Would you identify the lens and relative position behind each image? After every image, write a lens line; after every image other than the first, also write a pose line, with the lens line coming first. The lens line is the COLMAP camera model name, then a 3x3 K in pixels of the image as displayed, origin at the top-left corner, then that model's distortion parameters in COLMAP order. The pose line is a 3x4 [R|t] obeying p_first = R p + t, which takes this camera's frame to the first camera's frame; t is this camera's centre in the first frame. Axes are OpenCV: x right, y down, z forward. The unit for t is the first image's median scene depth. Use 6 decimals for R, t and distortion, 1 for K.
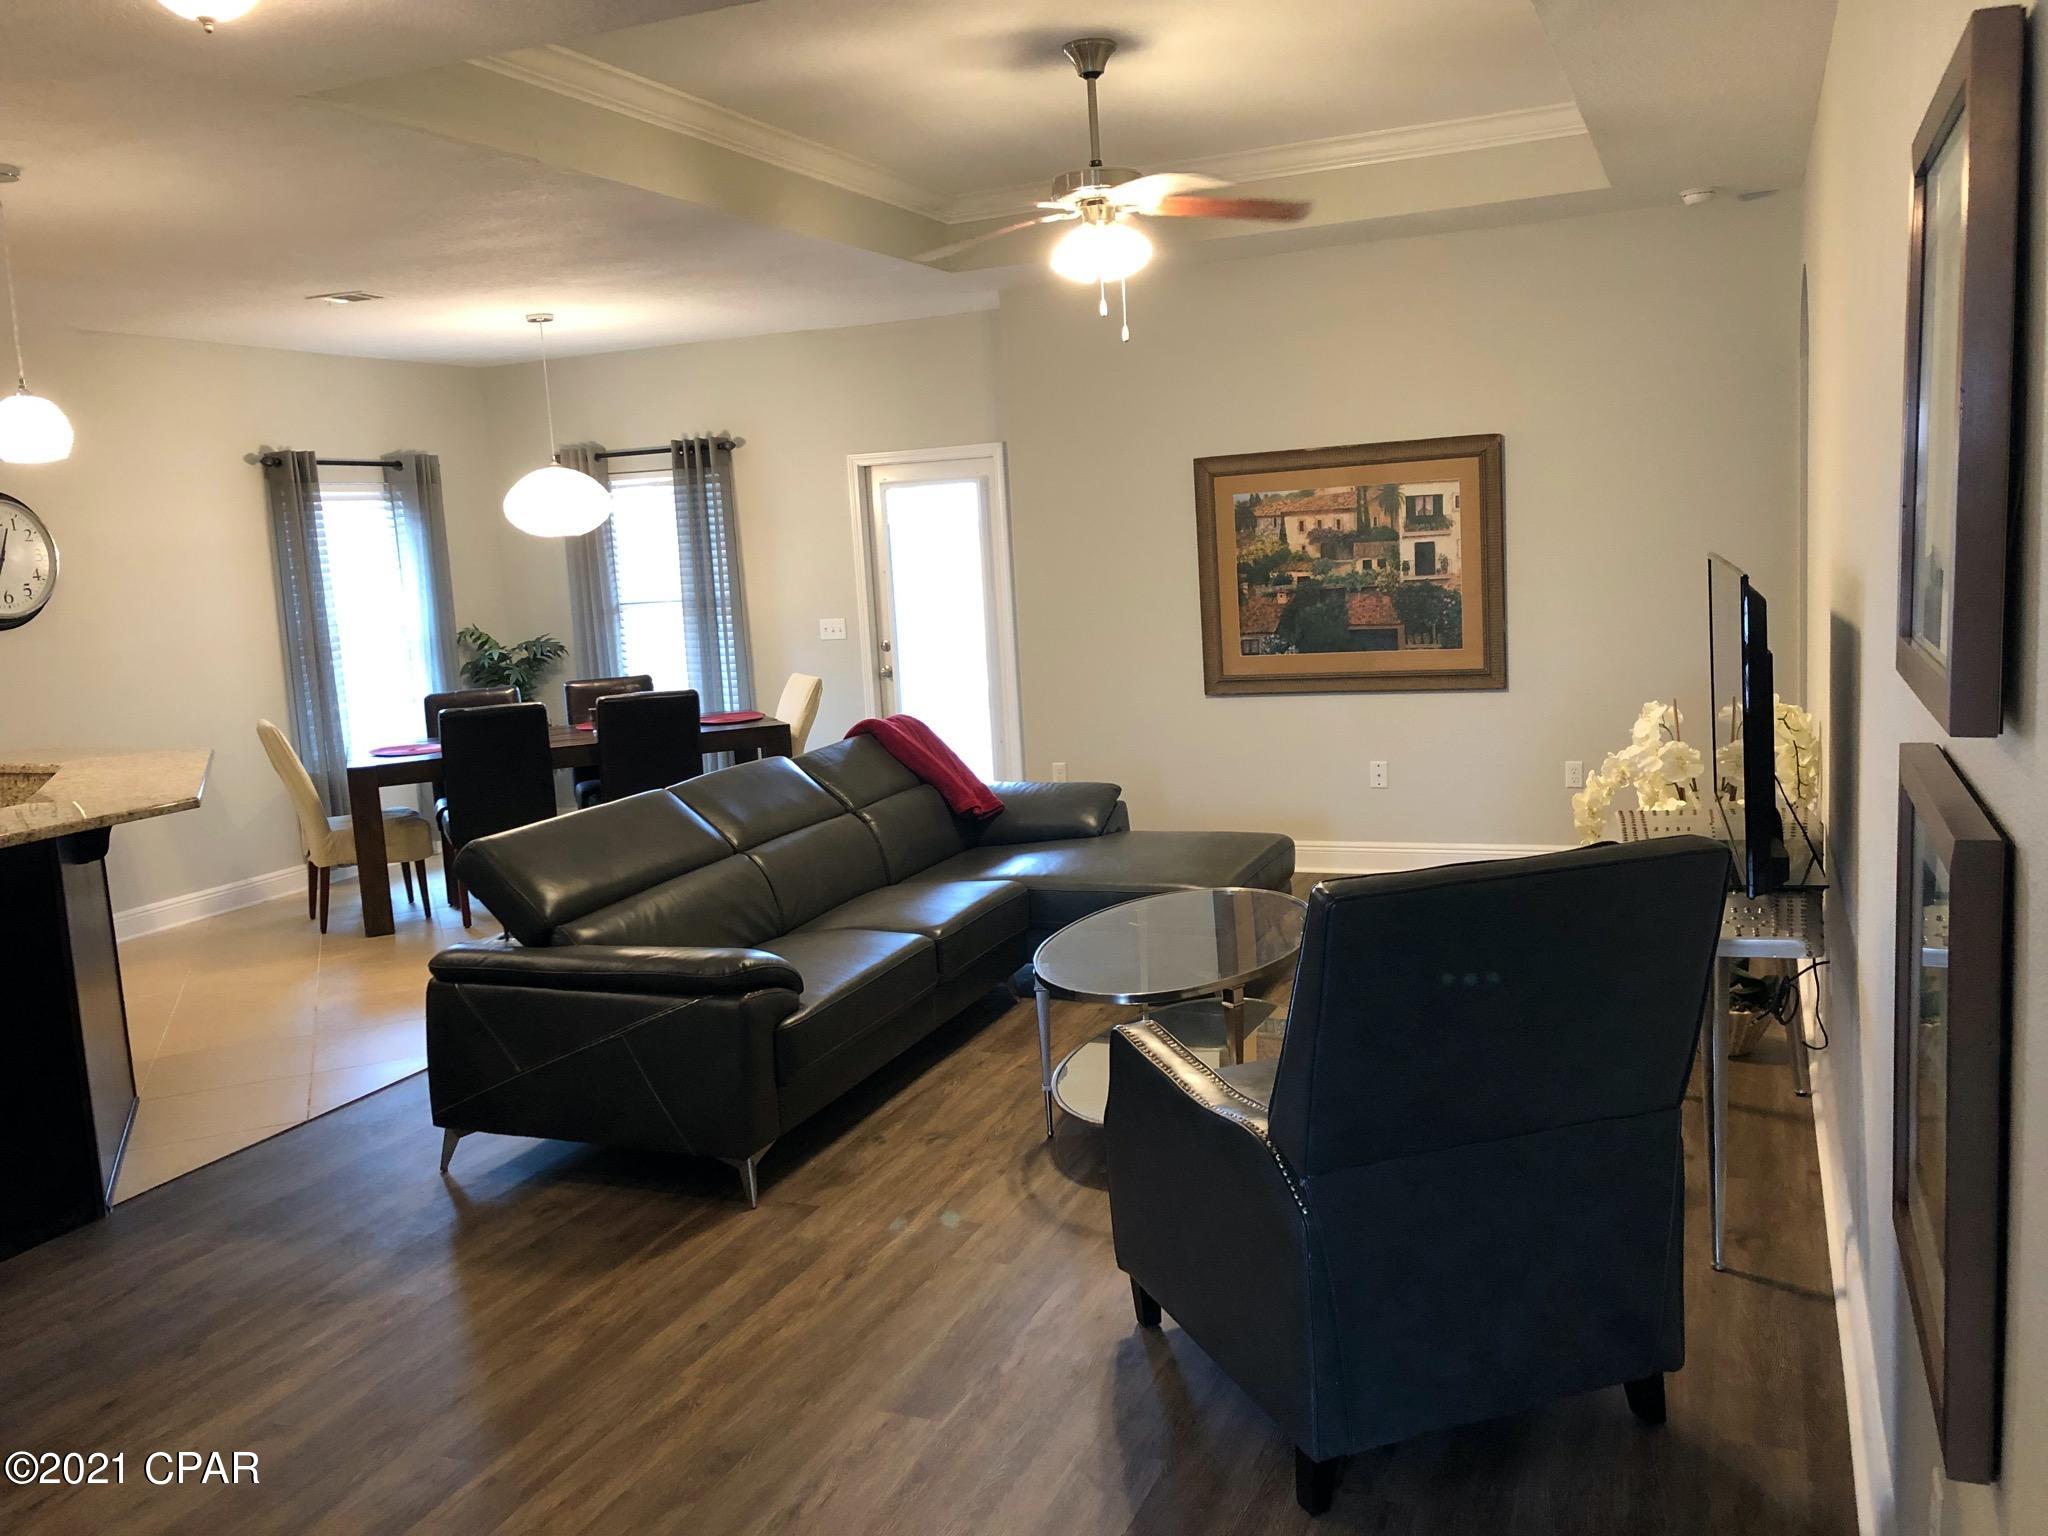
lens RADIAL K [[1666.5, 0, 1027.5], [0, 1666.5, 785.6], [0, 0, 1]] dist [0.039358, -0.054224]
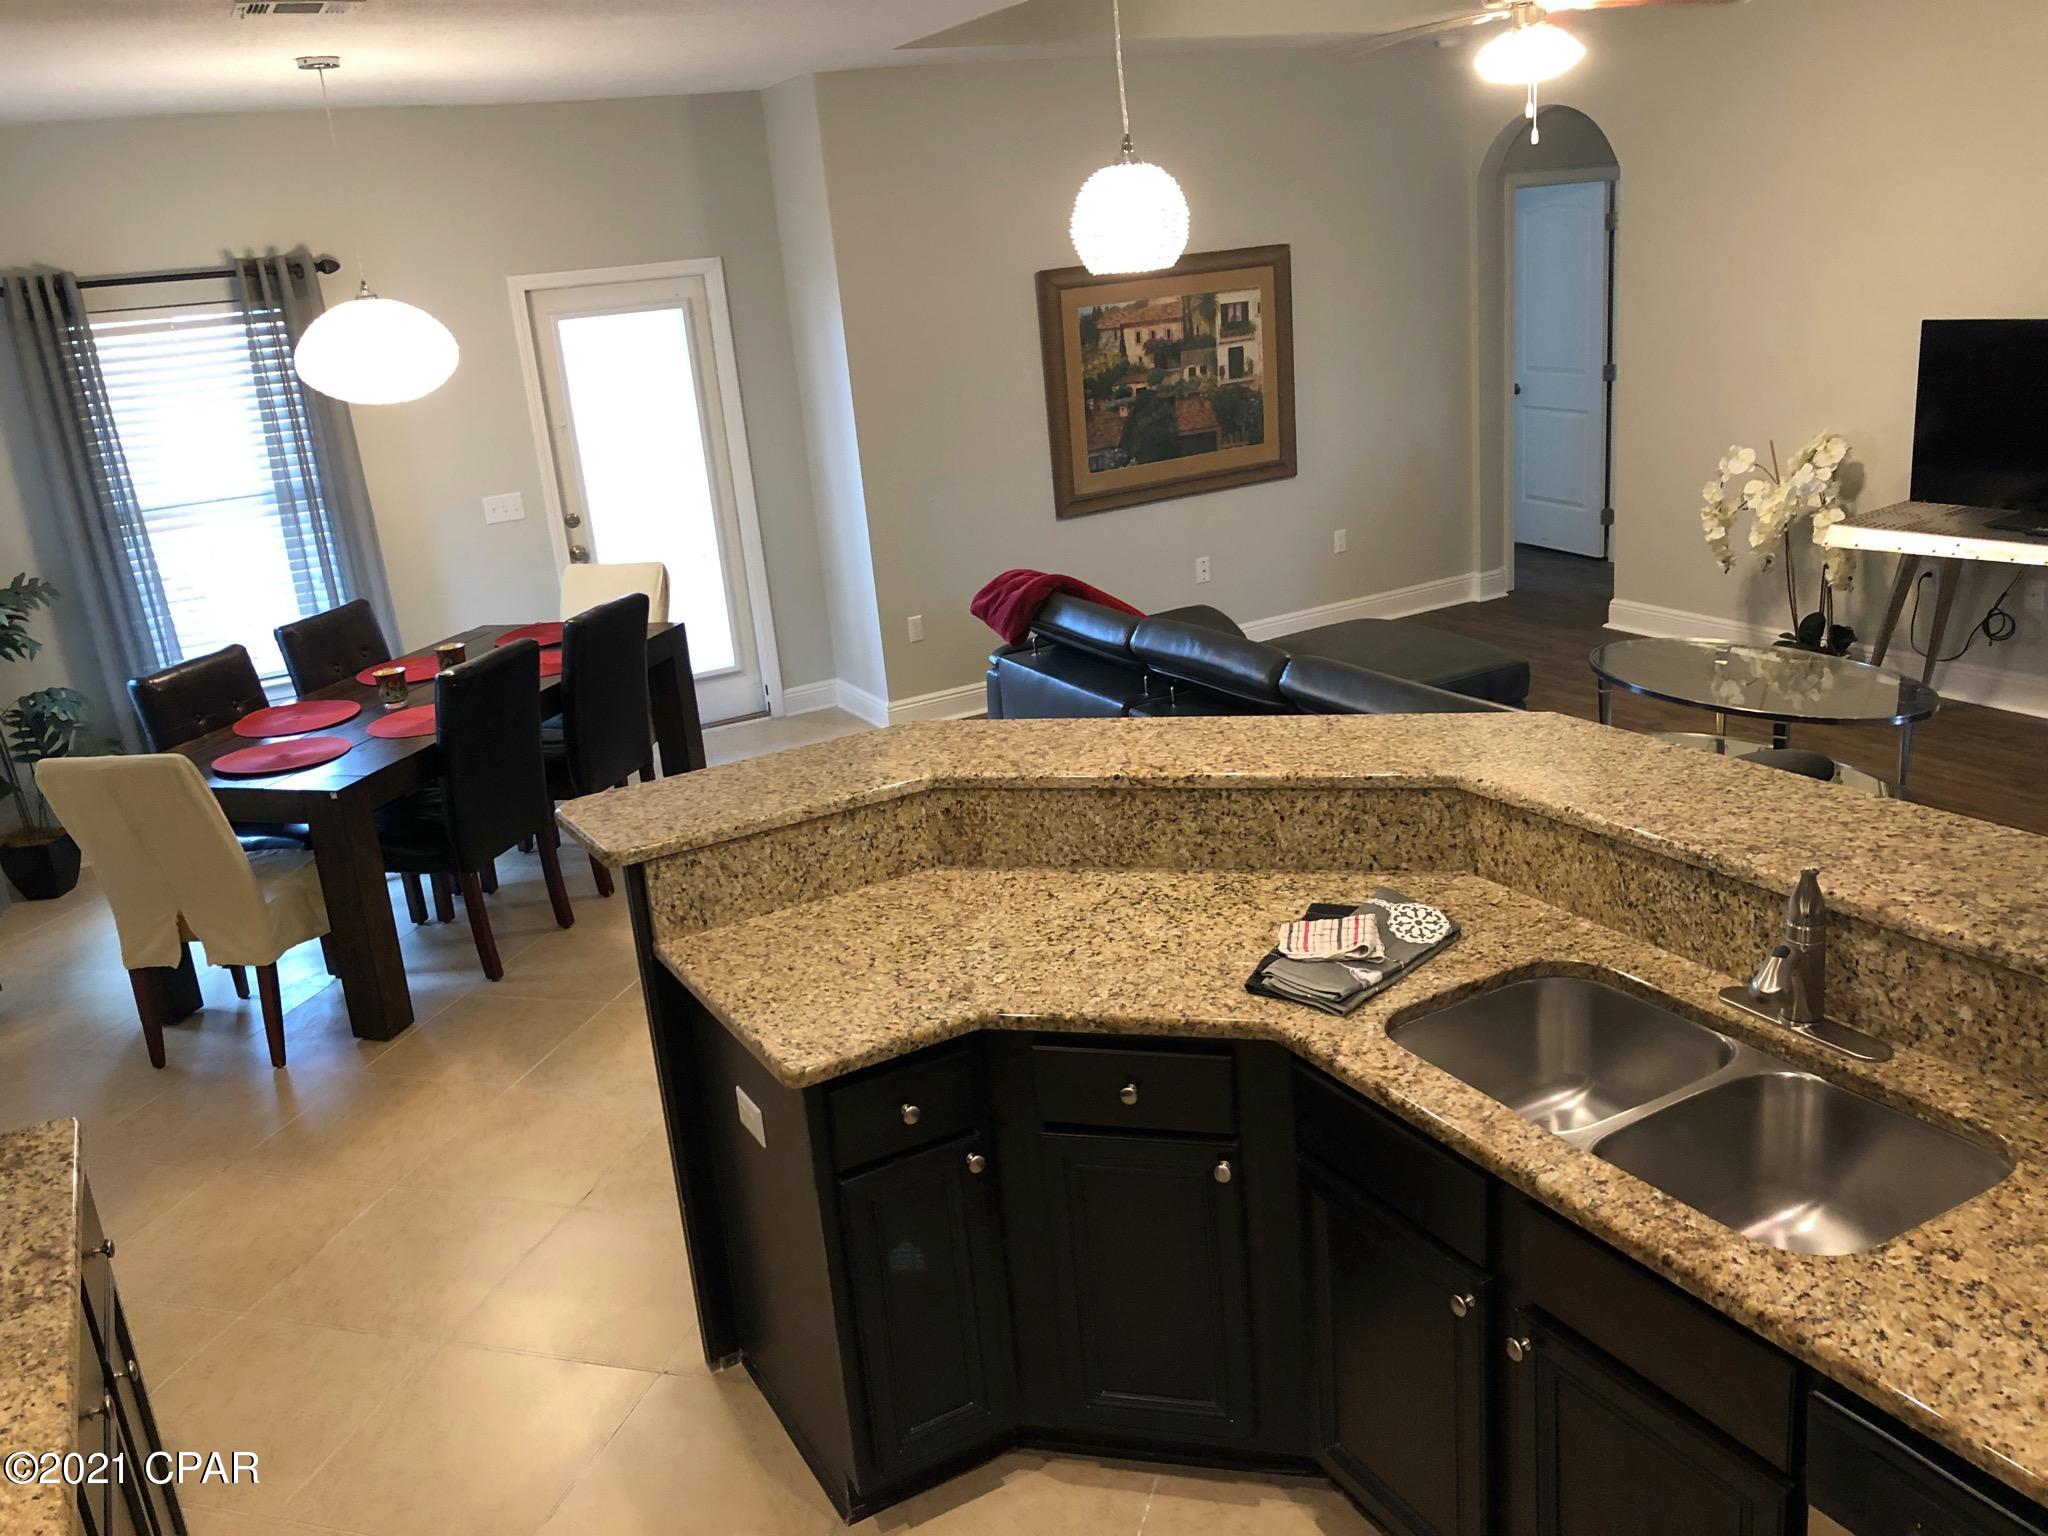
lens RADIAL K [[1666.5, 0, 1025.5], [0, 1666.5, 763.9], [0, 0, 1]] dist [0.039358, -0.054224]
pose [[0.635987, -0.228919, 0.736964, -0.664973], [0.166498, 0.973201, 0.158615, -0.073069], [-0.753524, 0.021826, 0.657058, 0.376339]]
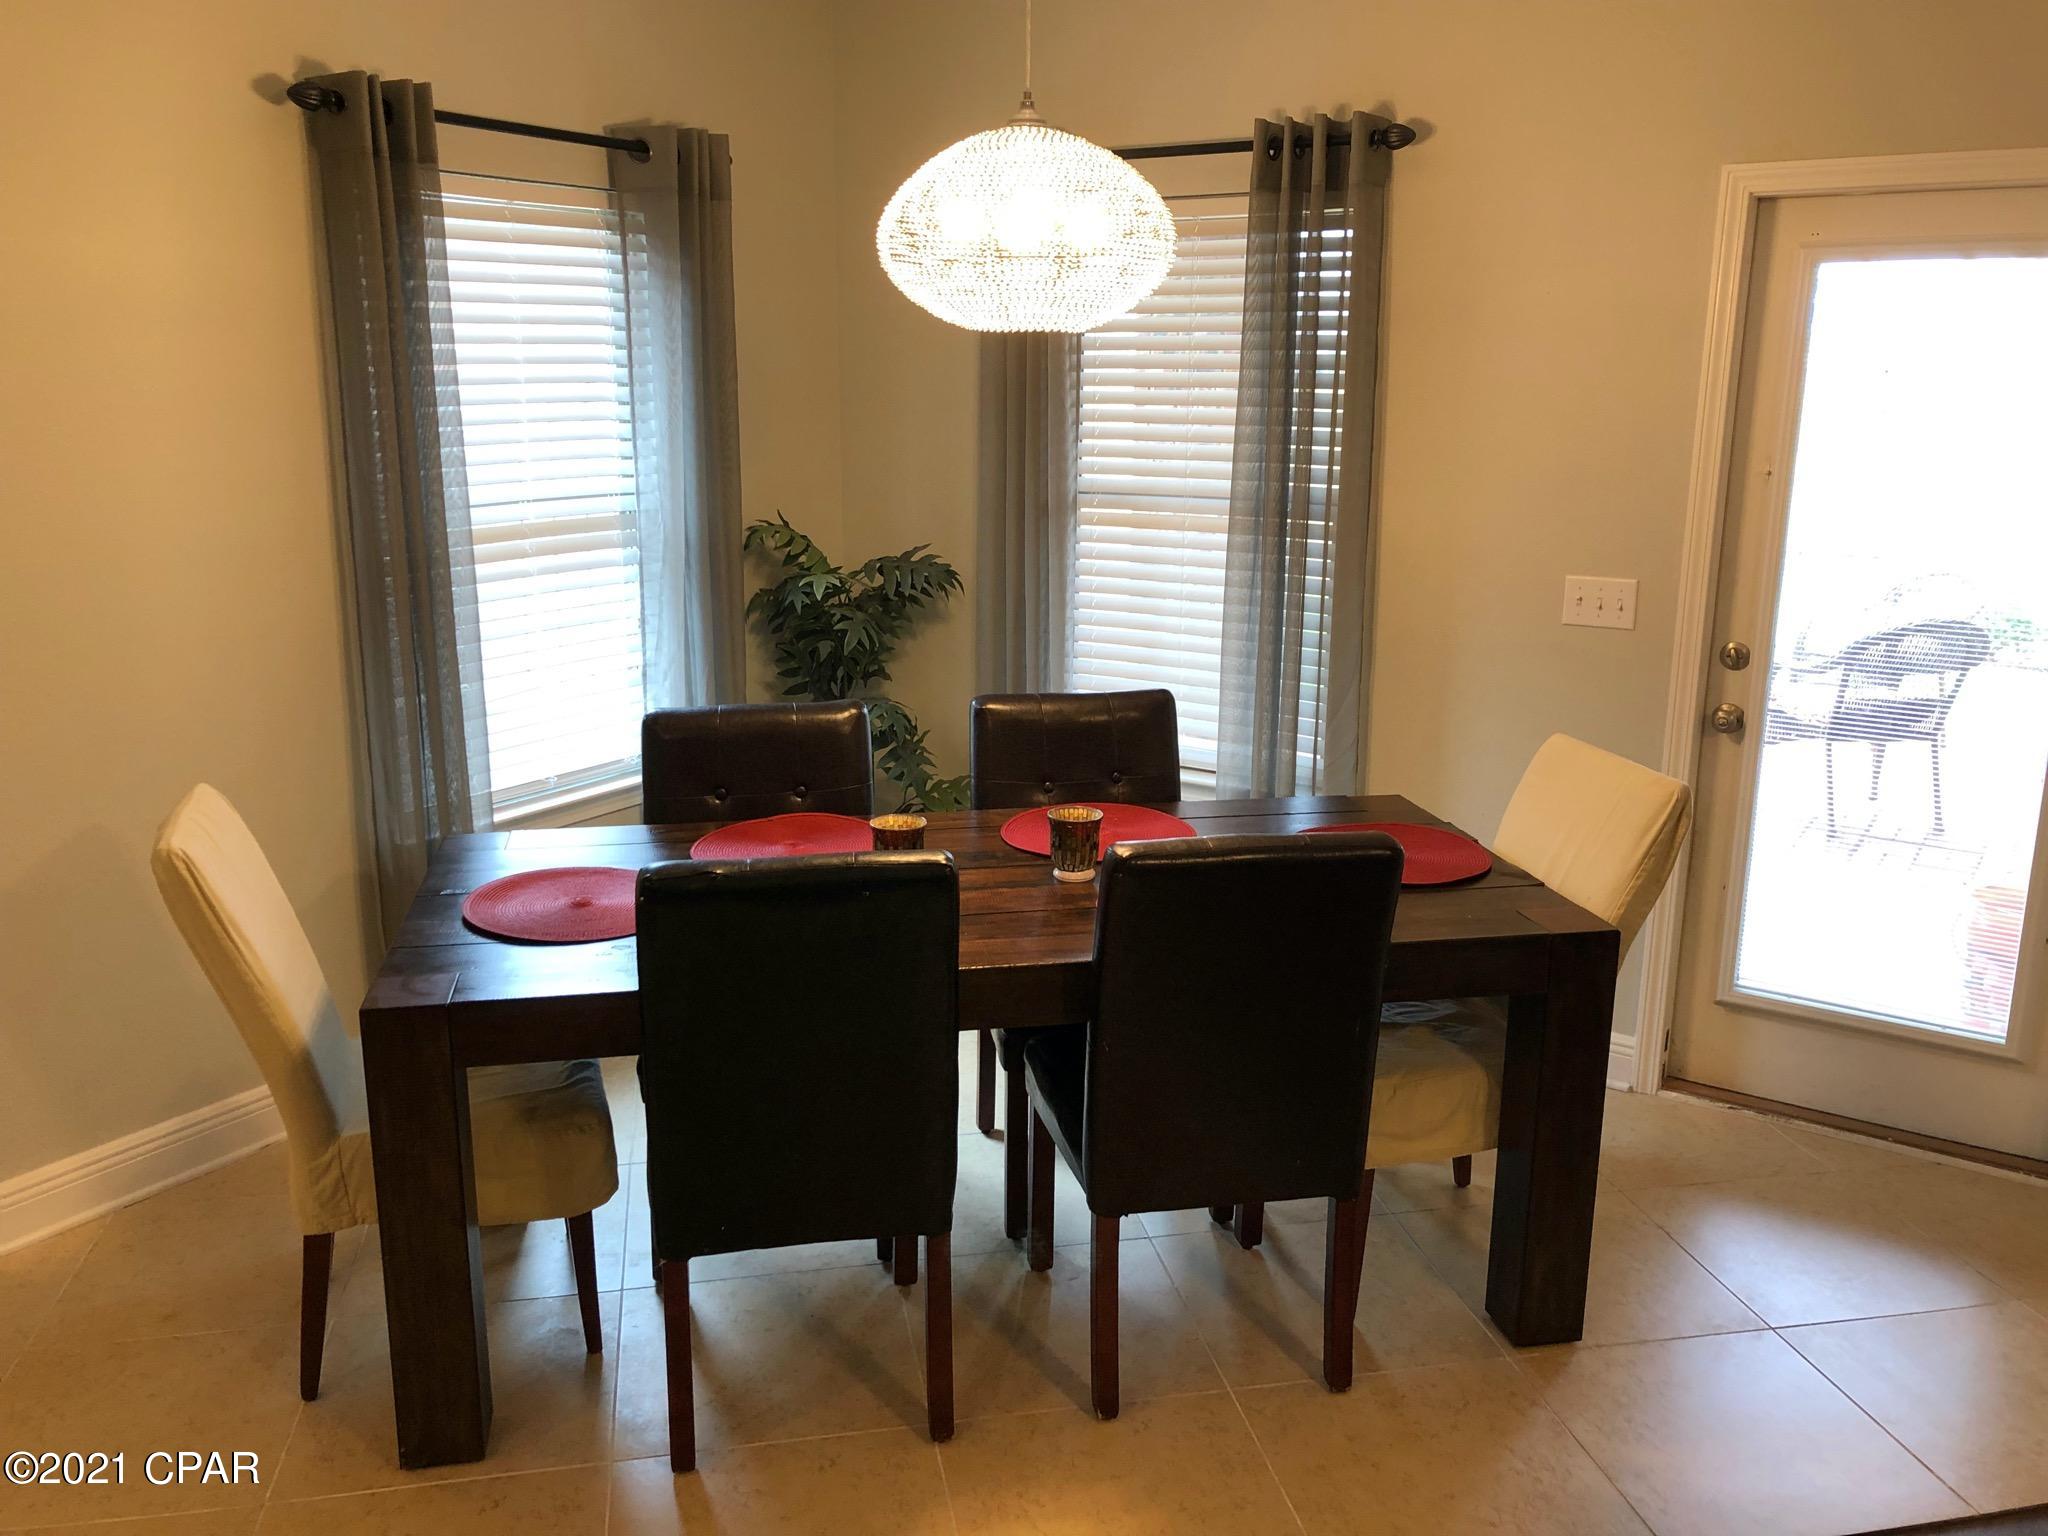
lens RADIAL K [[1666.5, 0, 1021.0], [0, 1666.5, 758.8], [0, 0, 1]] dist [0.039358, -0.054224]
pose [[0.979525, 0.104398, -0.172138, -0.219228], [-0.089658, 0.991779, 0.091306, -0.096667], [0.180255, -0.074003, 0.980832, 0.679036]]
